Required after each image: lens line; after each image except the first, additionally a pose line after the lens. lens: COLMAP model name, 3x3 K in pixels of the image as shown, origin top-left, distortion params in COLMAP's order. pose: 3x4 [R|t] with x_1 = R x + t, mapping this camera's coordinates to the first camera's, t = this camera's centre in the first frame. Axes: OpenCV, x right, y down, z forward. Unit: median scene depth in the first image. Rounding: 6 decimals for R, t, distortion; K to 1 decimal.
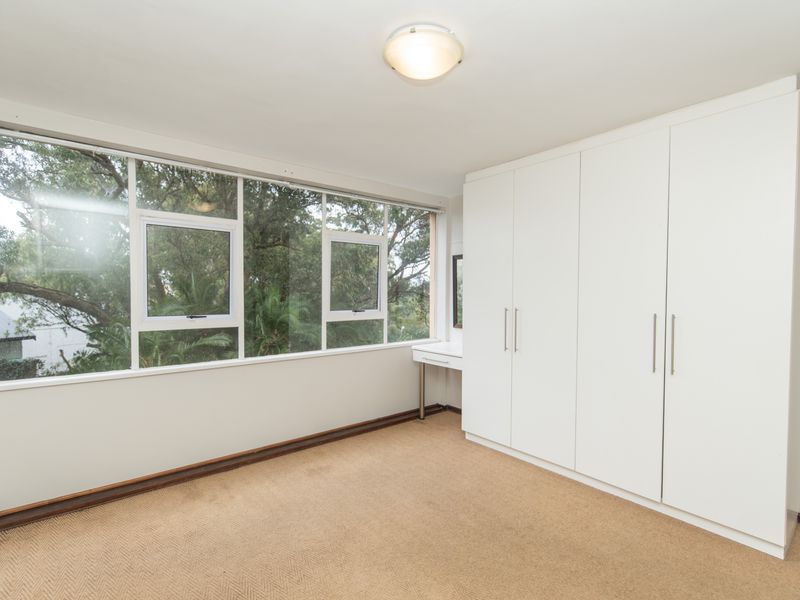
lens RADIAL K [[390.2, 0, 397.9], [0, 390.2, 301.0], [0, 0, 1]] dist [-0.004825, -0.000696]
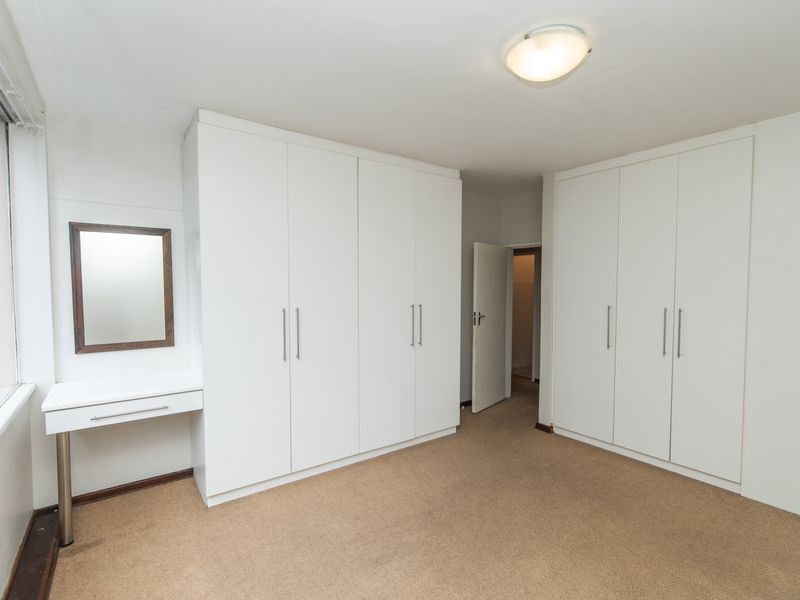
lens RADIAL K [[390.2, 0, 401.6], [0, 390.2, 302.8], [0, 0, 1]] dist [-0.004825, -0.000696]
pose [[0.055698, -0.039545, 0.997664, -0.394775], [0.026725, 0.998916, 0.038103, -0.013197], [-0.998090, 0.024540, 0.056695, 0.531855]]
